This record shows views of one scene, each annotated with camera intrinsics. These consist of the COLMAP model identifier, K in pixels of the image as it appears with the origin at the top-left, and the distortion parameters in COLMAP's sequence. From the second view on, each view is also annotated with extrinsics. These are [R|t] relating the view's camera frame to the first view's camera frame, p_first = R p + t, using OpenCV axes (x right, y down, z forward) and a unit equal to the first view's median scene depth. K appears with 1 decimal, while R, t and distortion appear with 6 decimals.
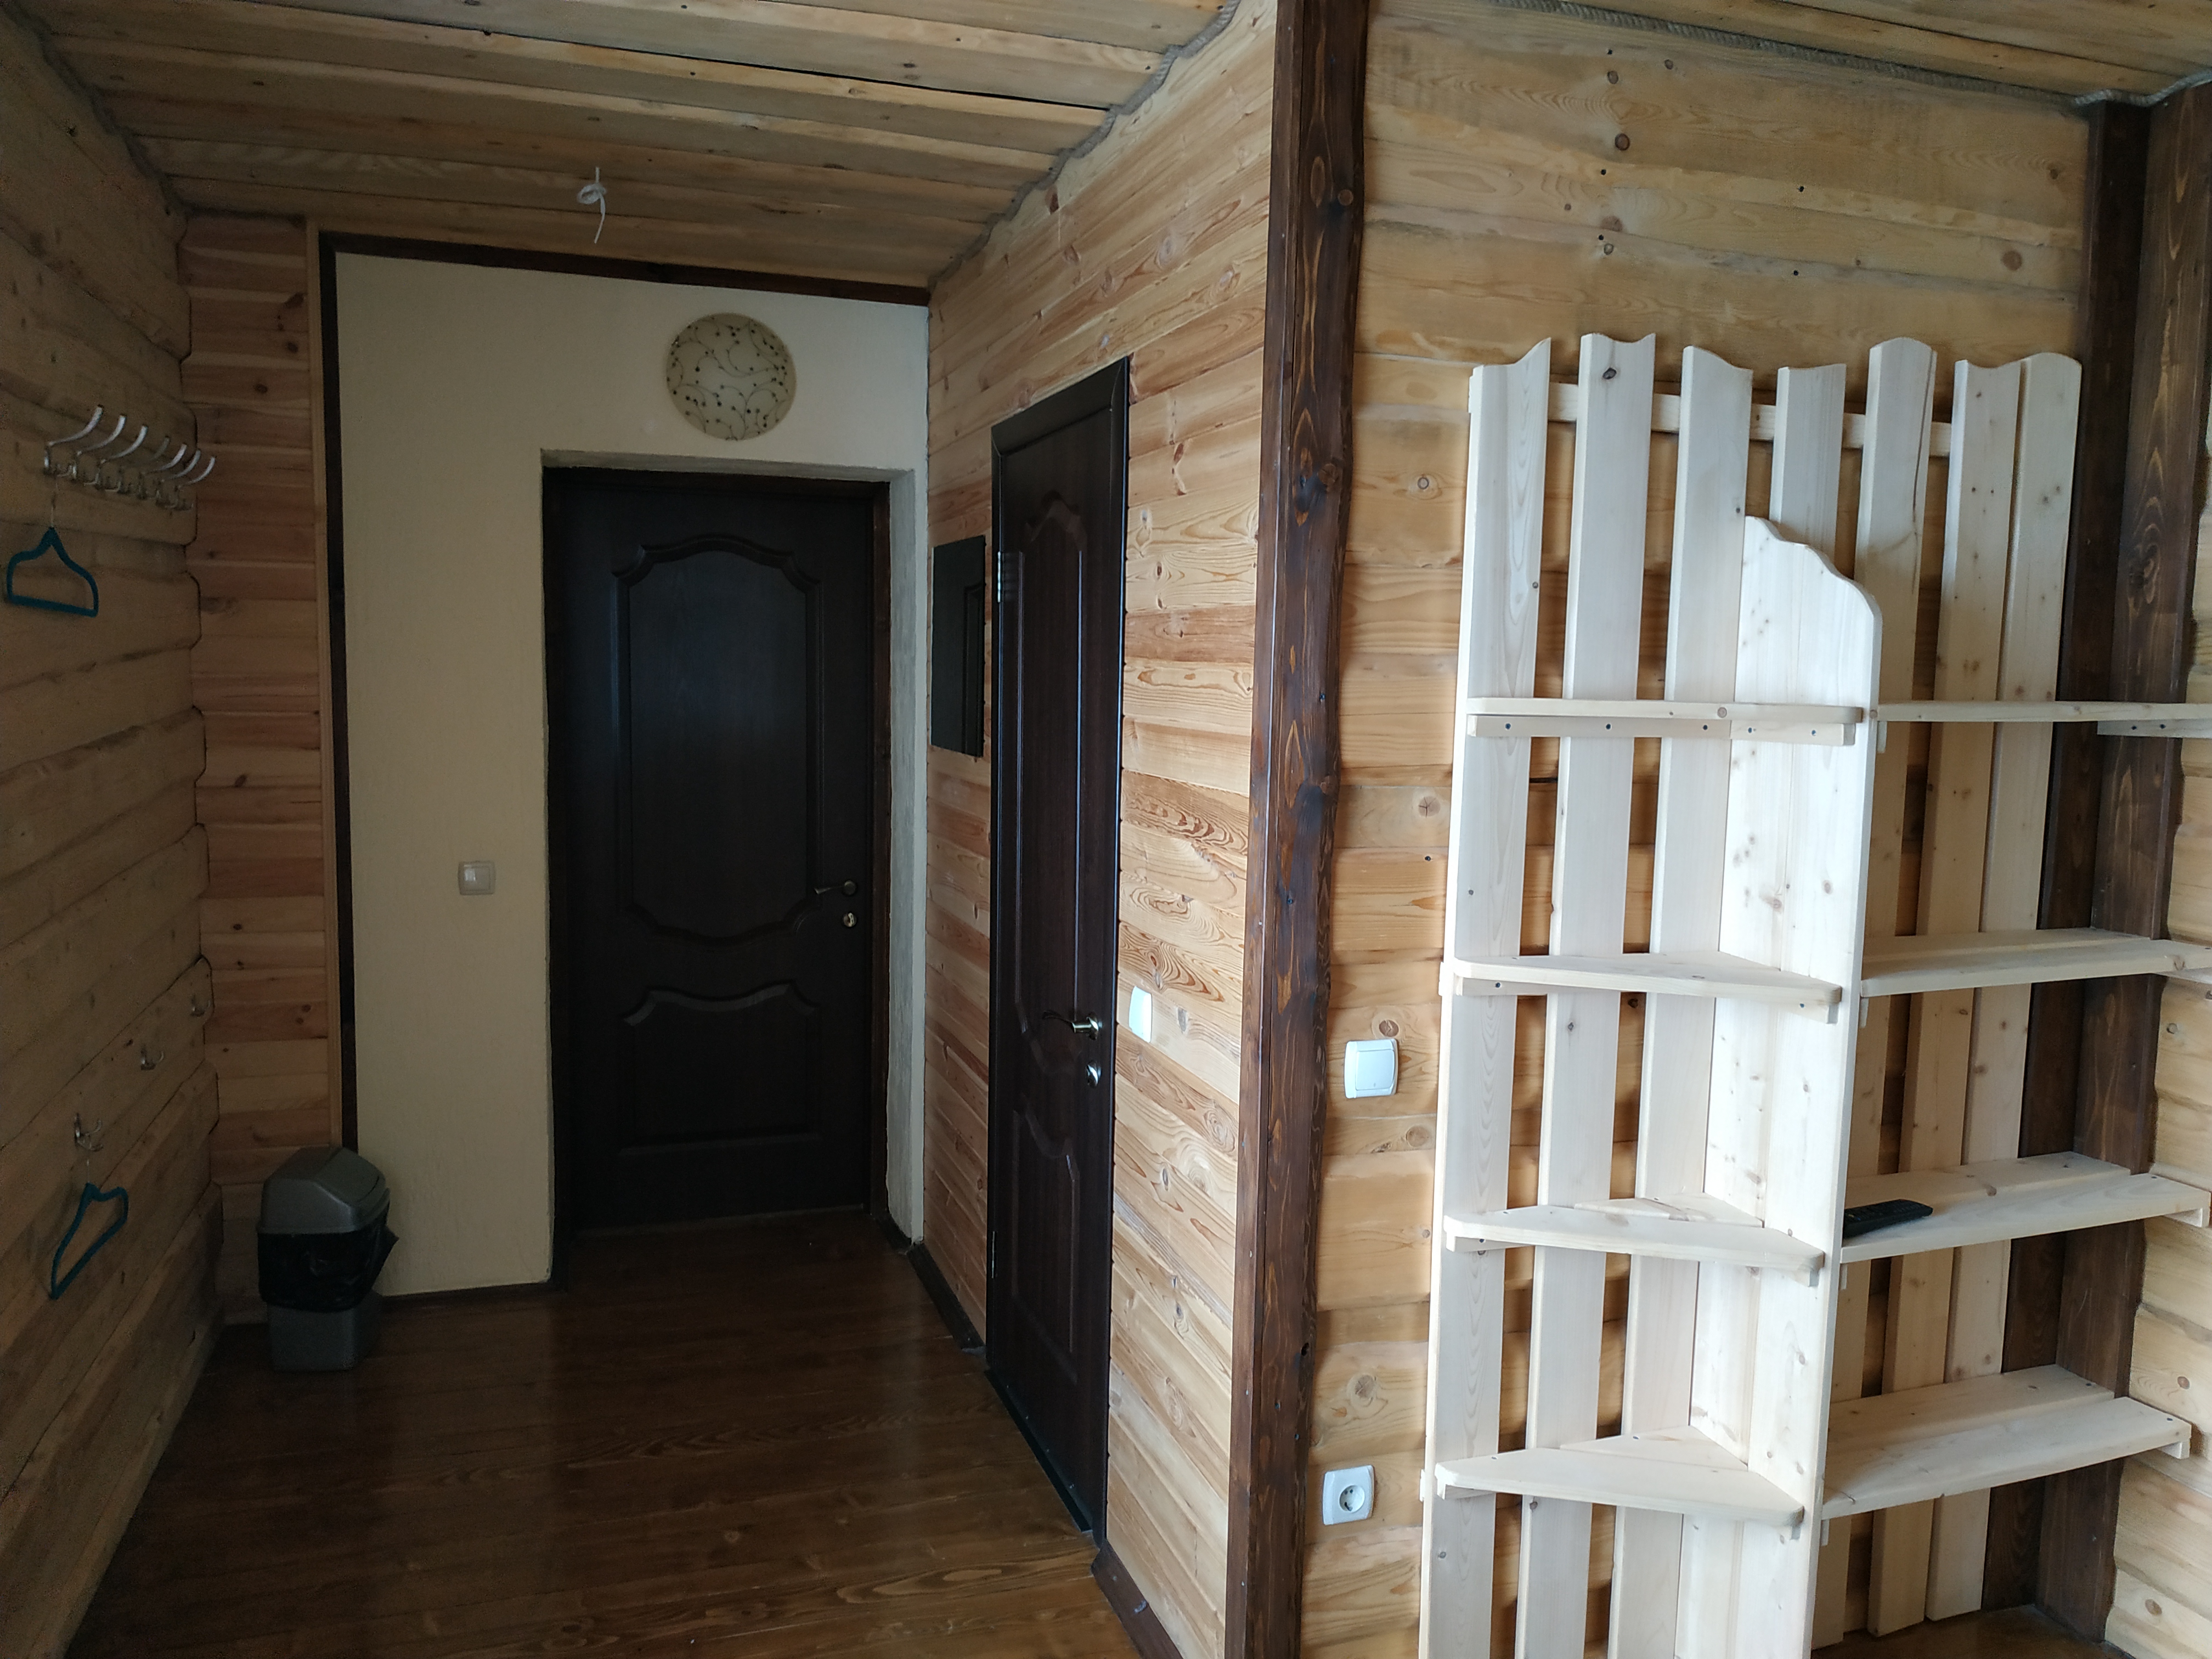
lens RADIAL K [[1616.5, 0, 1099.2], [0, 1616.5, 832.2], [0, 0, 1]] dist [-0.012260, 0.003143]
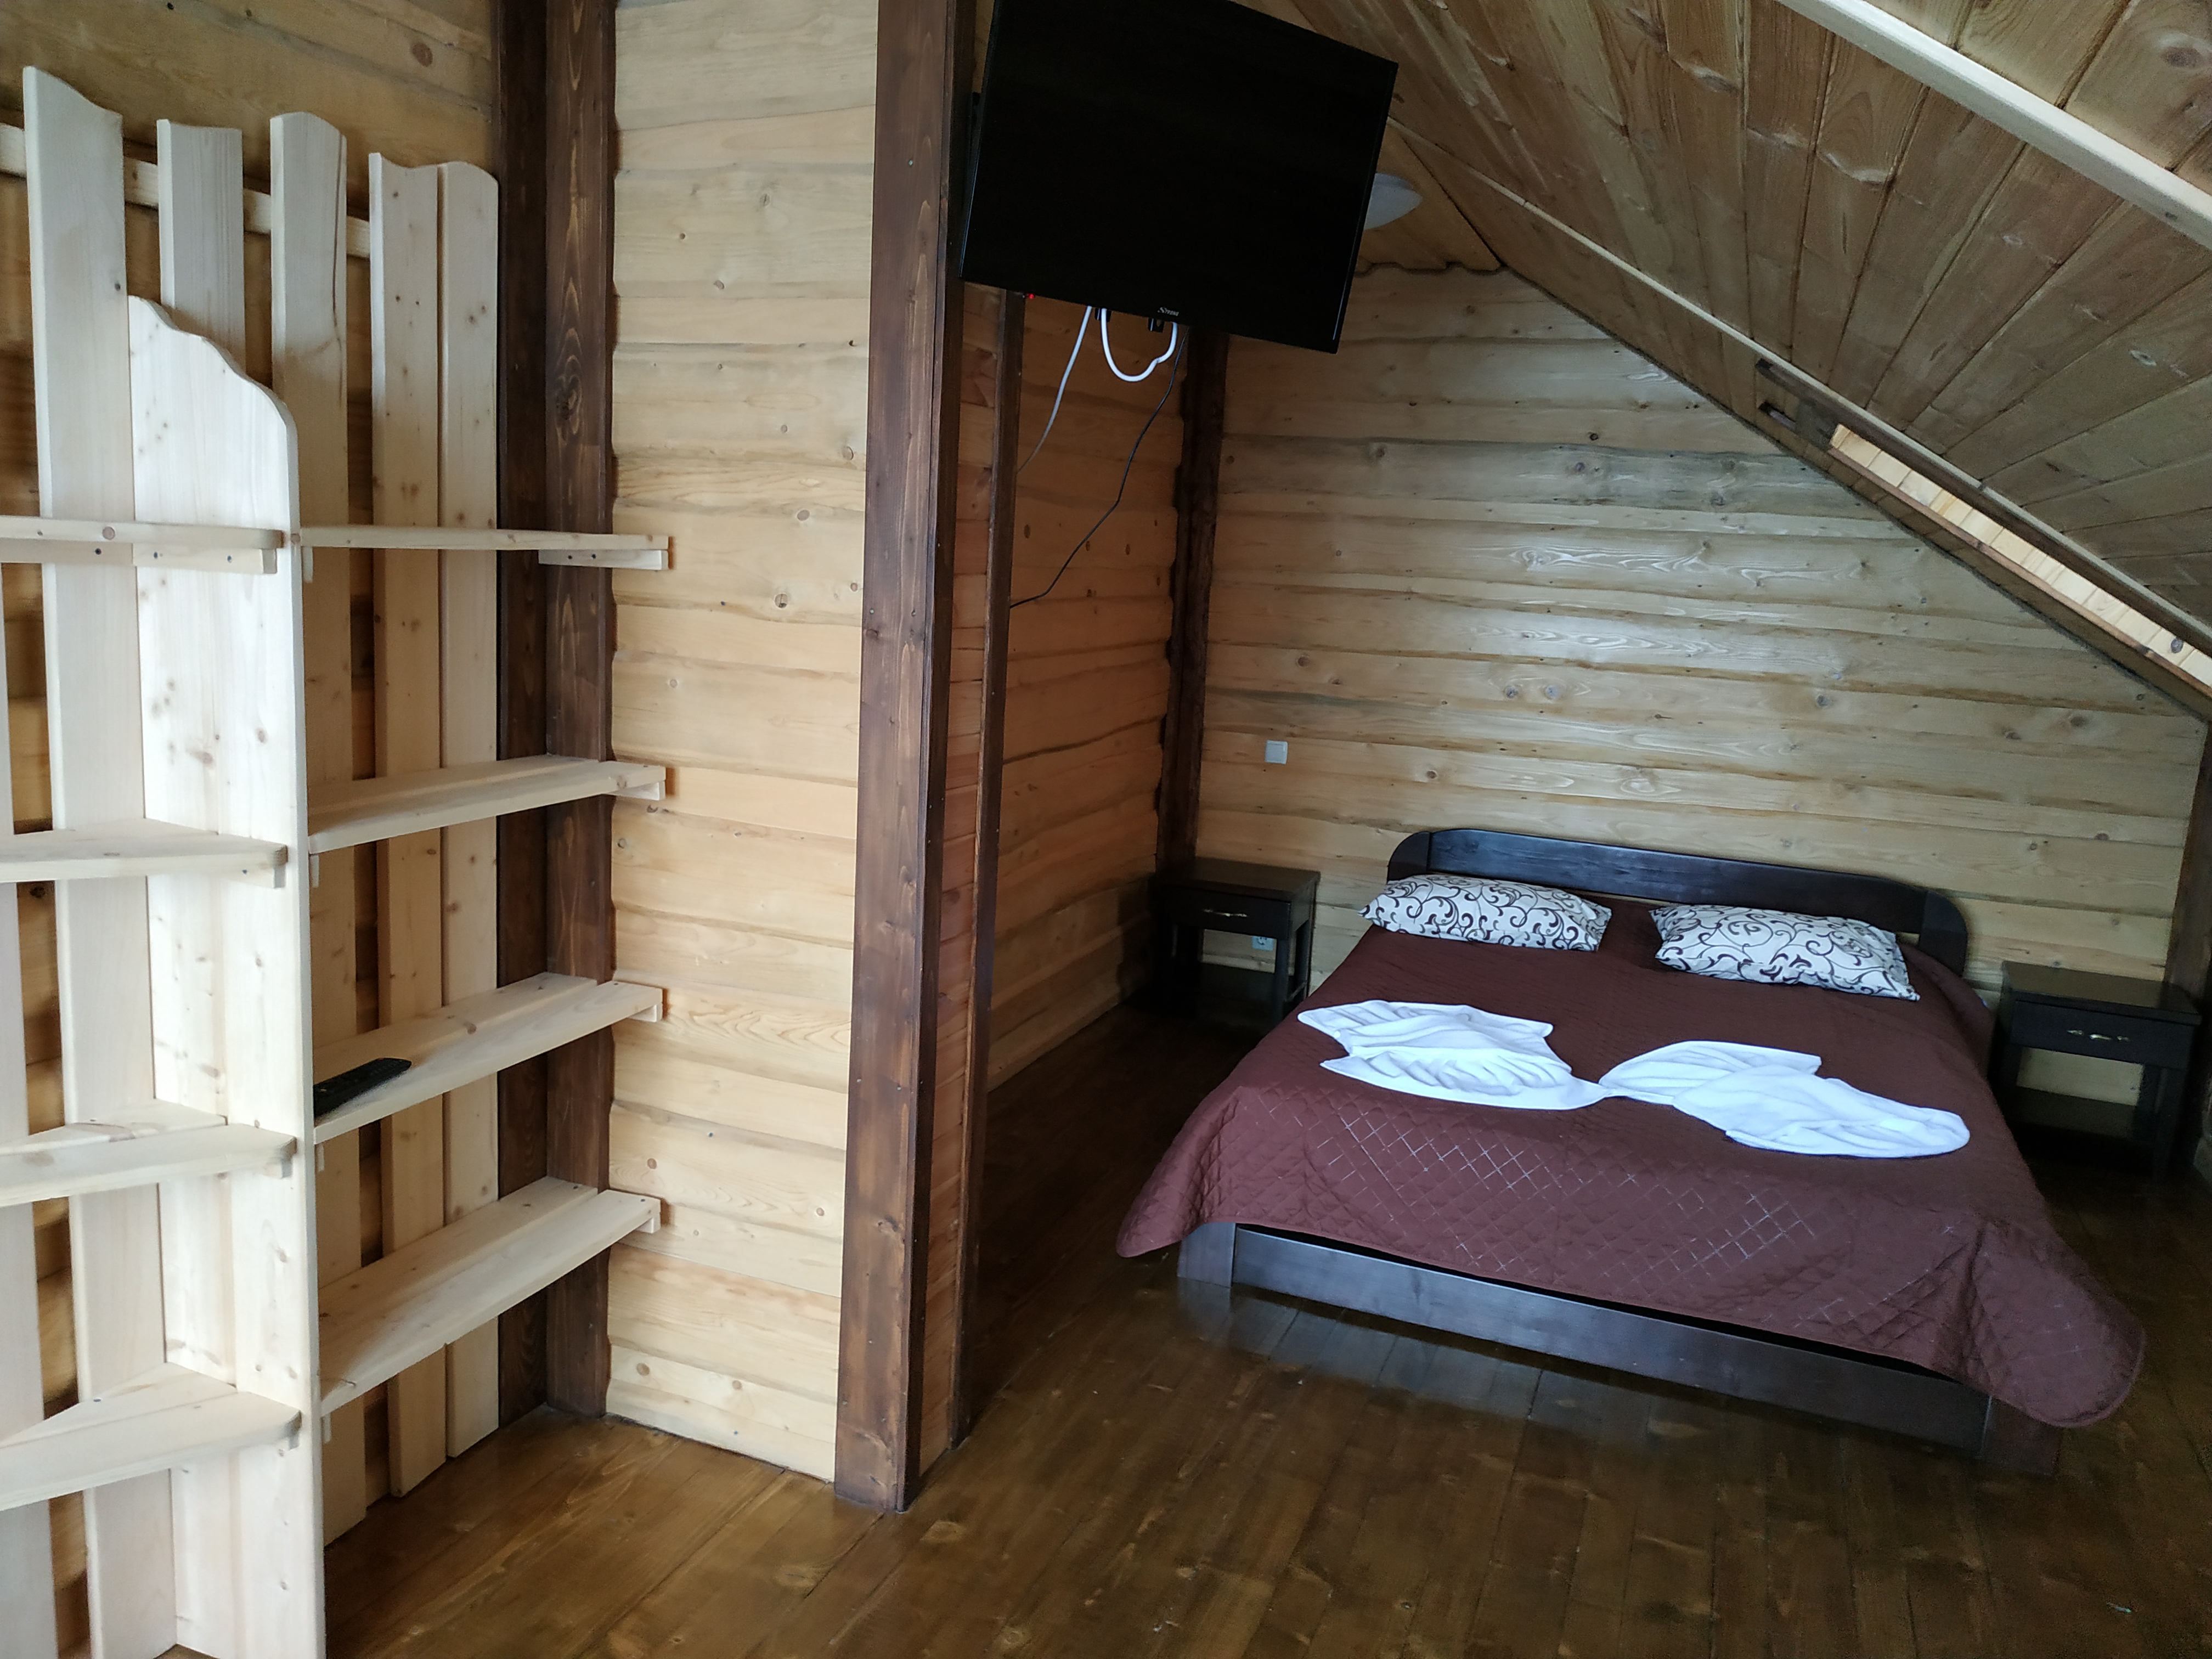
lens RADIAL K [[1577.8, 0, 1106.0], [0, 1577.8, 829.5], [0, 0, 1]] dist [-0.045686, -0.000396]
pose [[0.650077, -0.112026, 0.751565, 0.099194], [0.028775, 0.991993, 0.122974, -0.006095], [-0.759323, -0.058317, 0.648095, 0.086726]]
